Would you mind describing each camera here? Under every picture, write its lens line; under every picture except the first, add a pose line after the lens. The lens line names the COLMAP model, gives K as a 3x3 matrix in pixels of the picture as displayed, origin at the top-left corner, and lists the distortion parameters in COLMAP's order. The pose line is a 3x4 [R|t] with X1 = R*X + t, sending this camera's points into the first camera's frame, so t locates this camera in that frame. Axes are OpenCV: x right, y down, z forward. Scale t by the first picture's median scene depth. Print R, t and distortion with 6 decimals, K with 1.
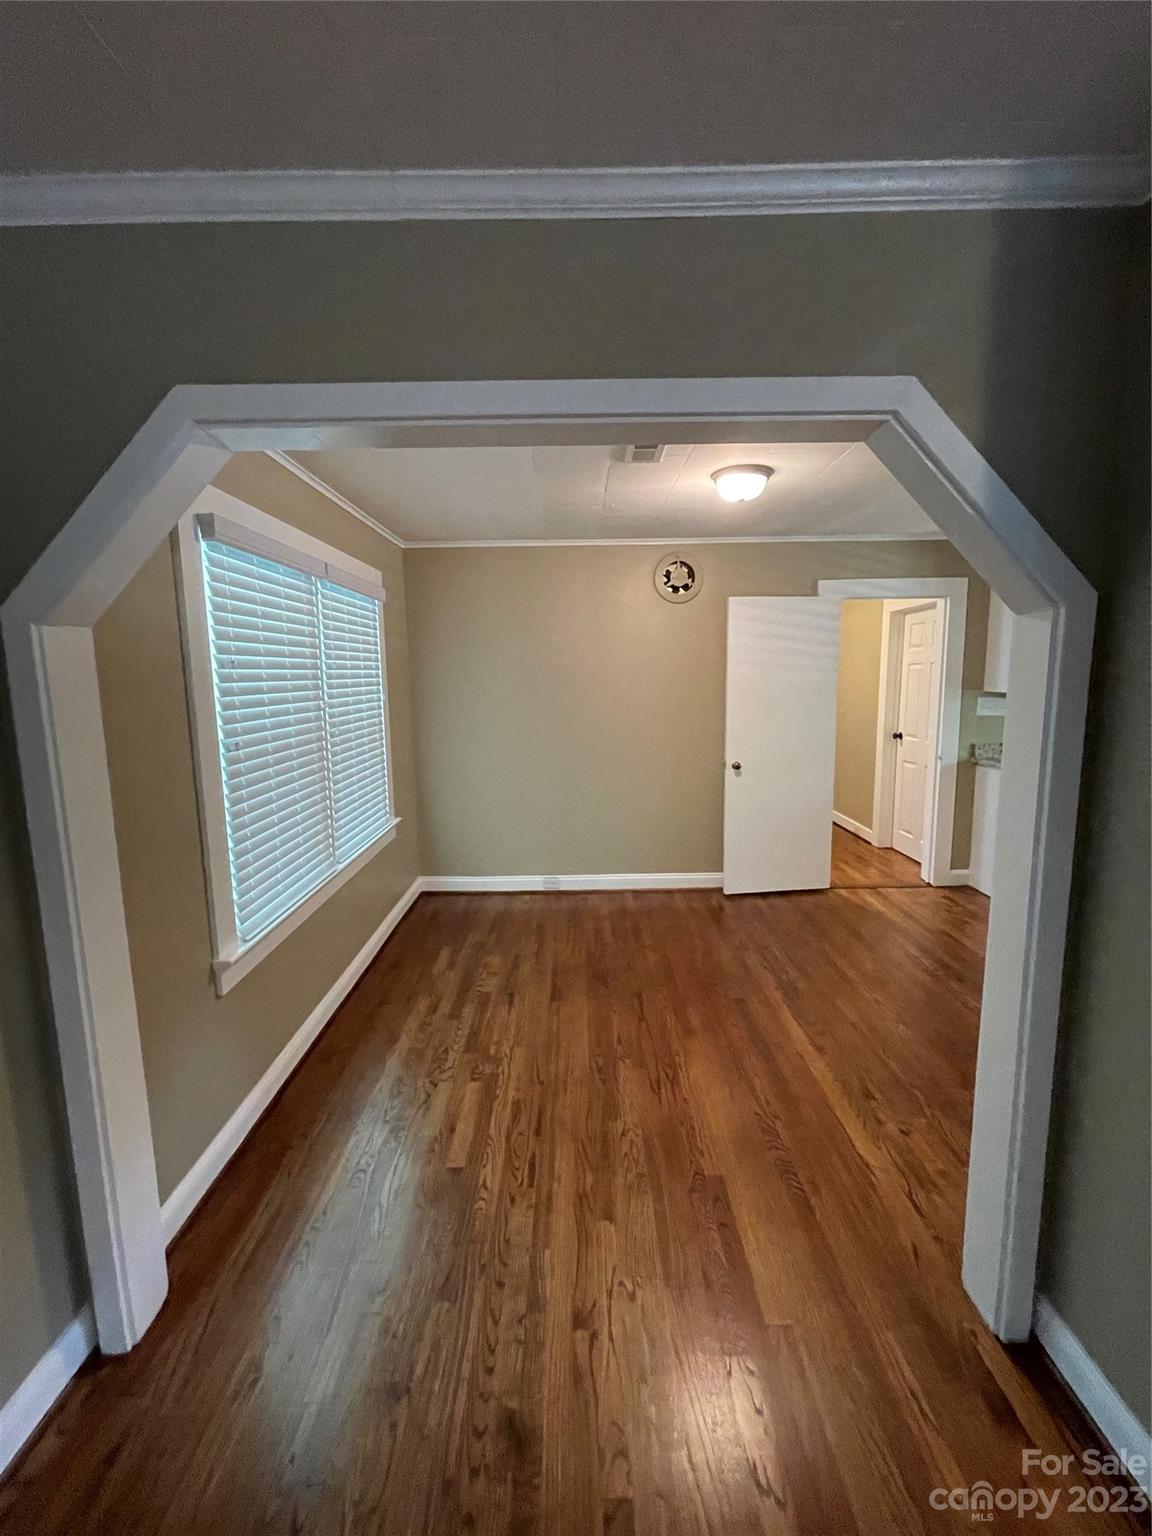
lens RADIAL K [[617.8, 0, 578.3], [0, 617.8, 759.6], [0, 0, 1]] dist [-0.001167, 0.000792]
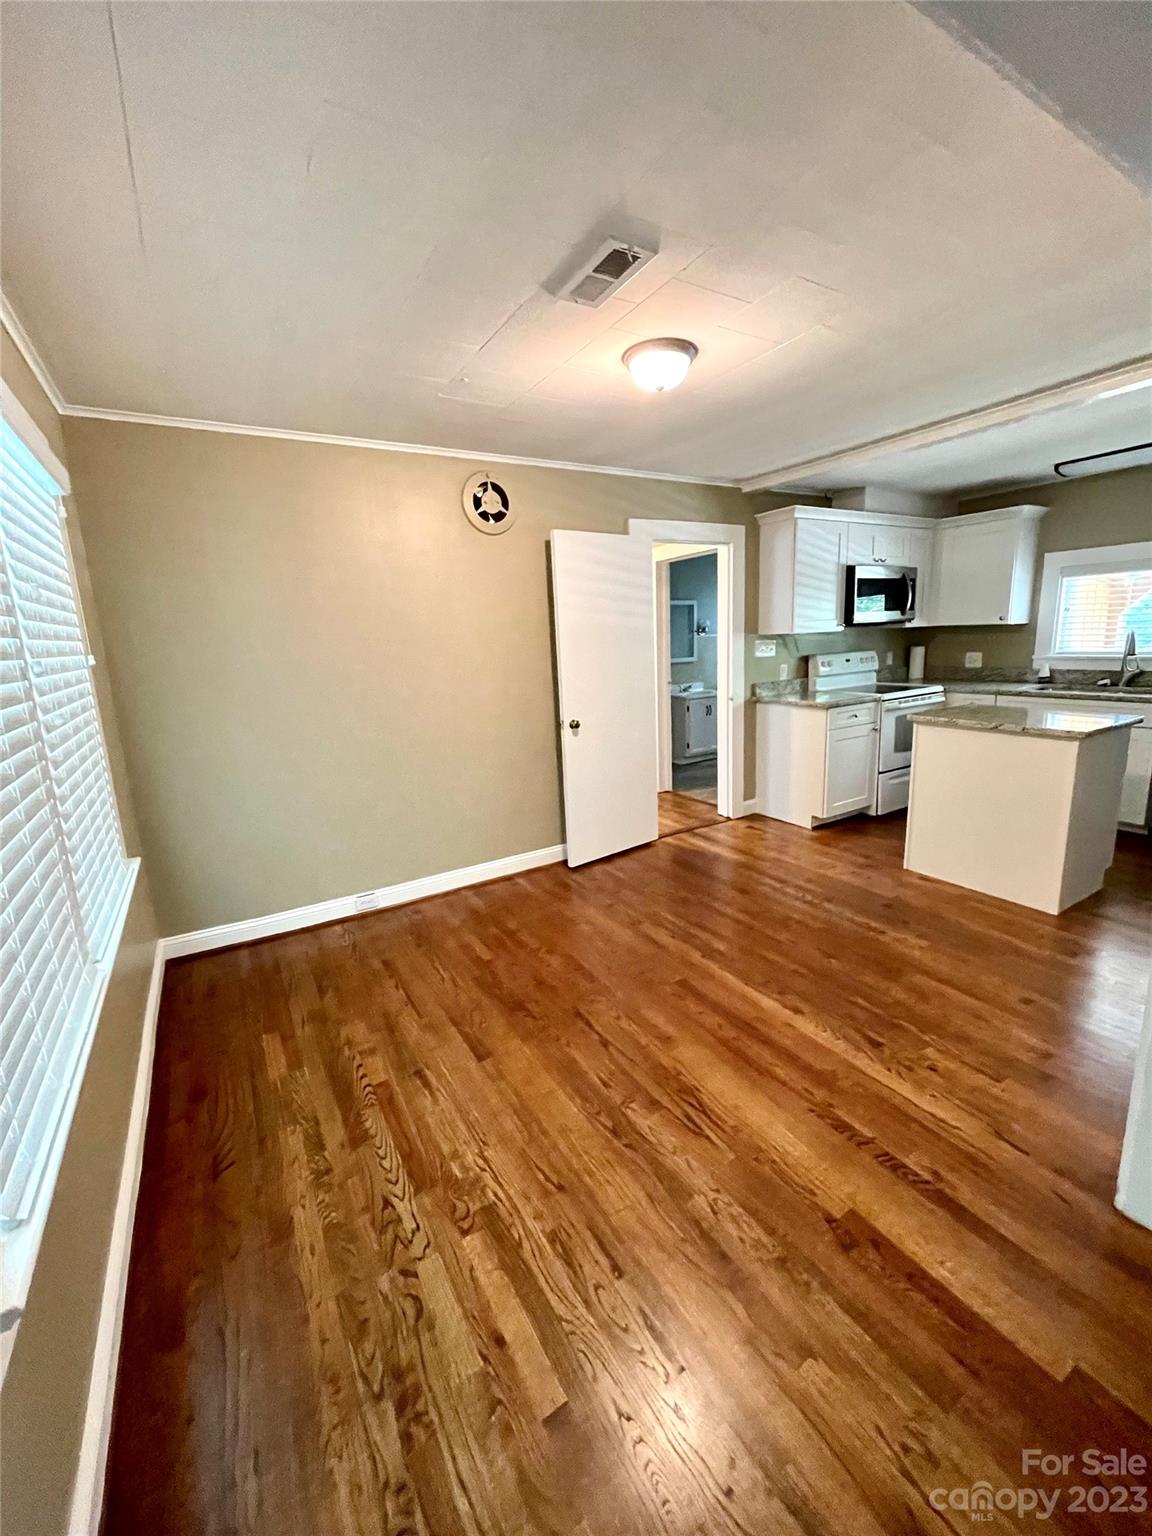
lens RADIAL K [[617.8, 0, 575.1], [0, 617.8, 758.0], [0, 0, 1]] dist [-0.001167, 0.000792]
pose [[0.859320, -0.123105, 0.496401, -0.262483], [0.101443, 0.992341, 0.070487, -0.006117], [-0.501277, -0.010215, 0.865227, 0.309743]]
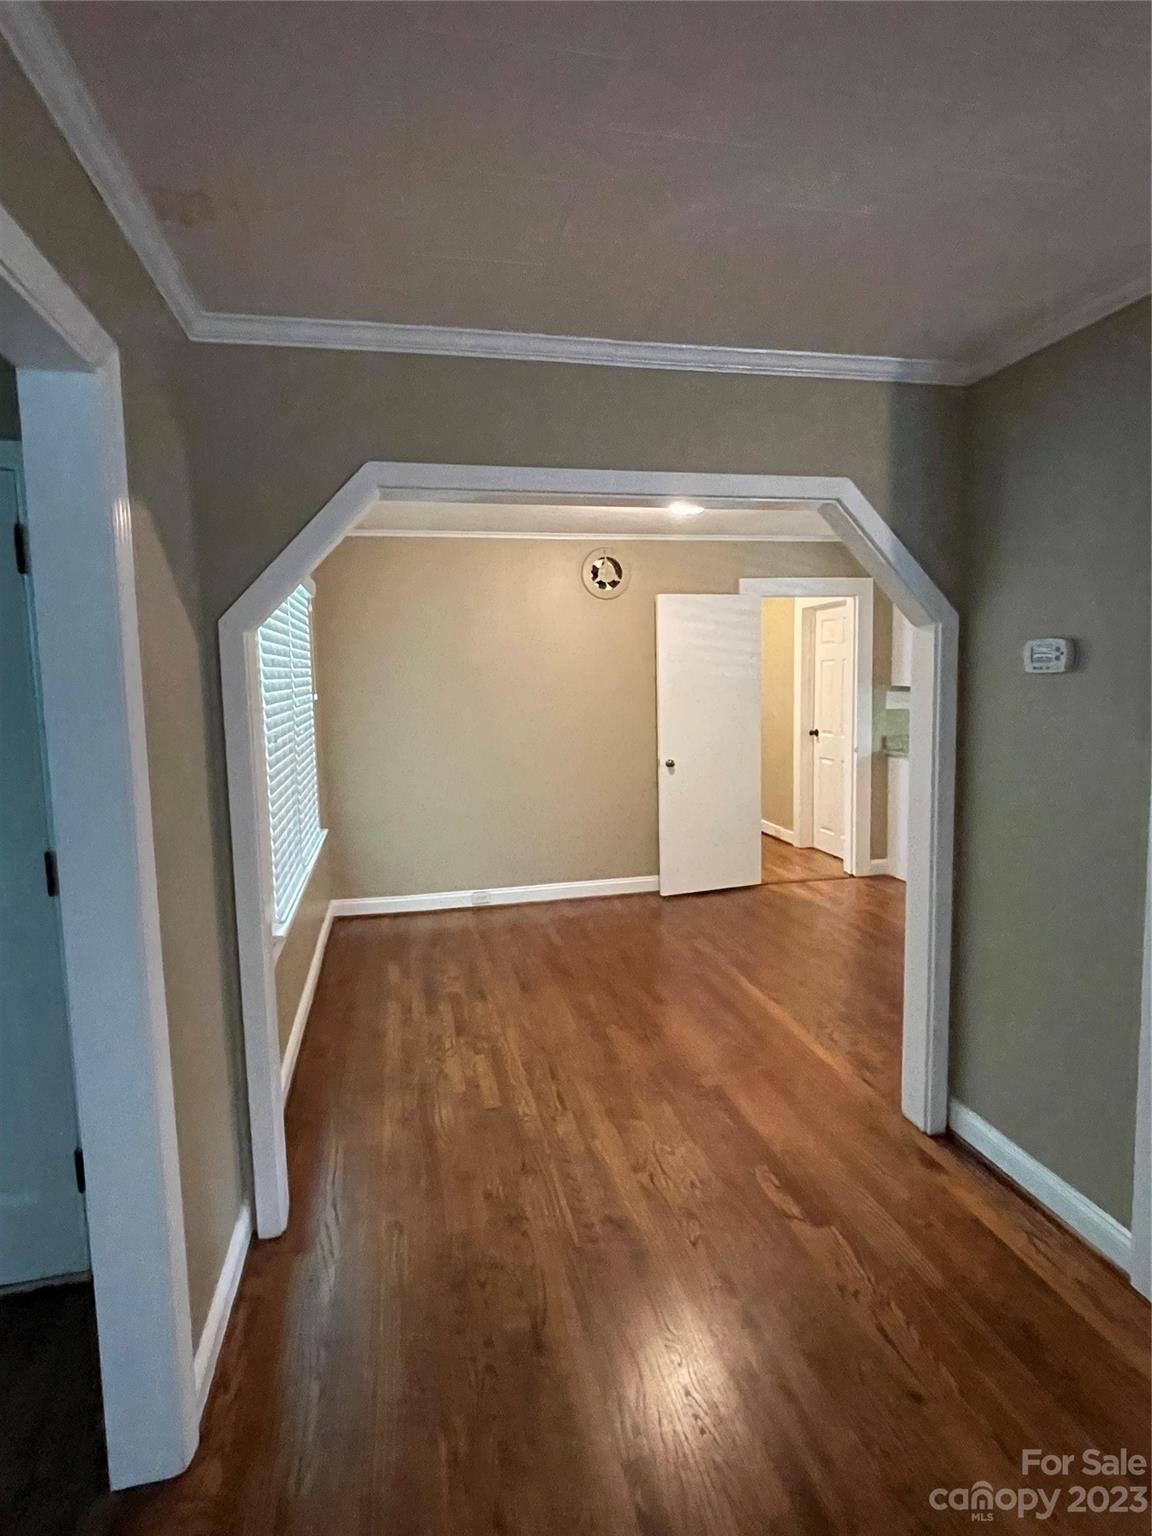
lens RADIAL K [[810.5, 0, 572.1], [0, 810.5, 758.9], [0, 0, 1]] dist [-0.003103, -0.001063]
pose [[0.978183, -0.028833, 0.205735, -0.223898], [0.035947, 0.998875, -0.030924, 0.050848], [-0.204612, 0.037645, 0.978119, -0.322257]]
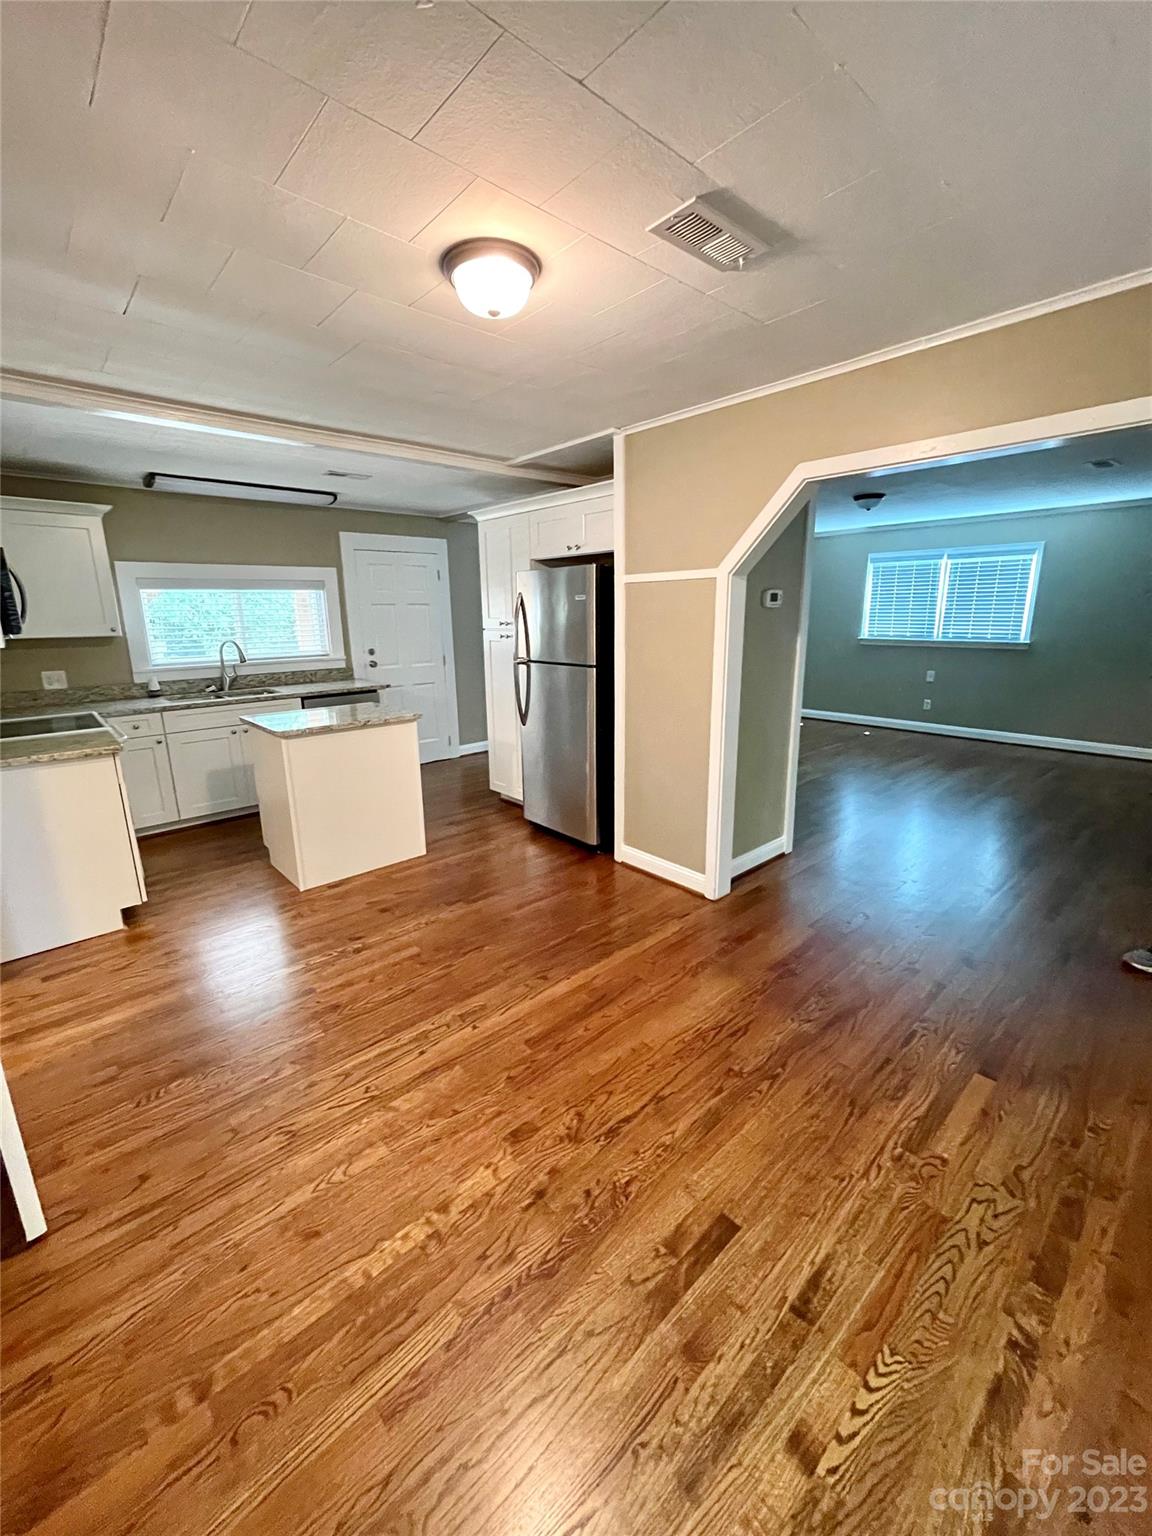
lens RADIAL K [[617.8, 0, 576.4], [0, 617.8, 759.5], [0, 0, 1]] dist [-0.001167, 0.000792]
pose [[-0.665432, -0.154978, 0.730193, -0.271053], [0.126455, 0.940667, 0.314889, -0.167714], [-0.735669, 0.301874, -0.606352, 1.285560]]
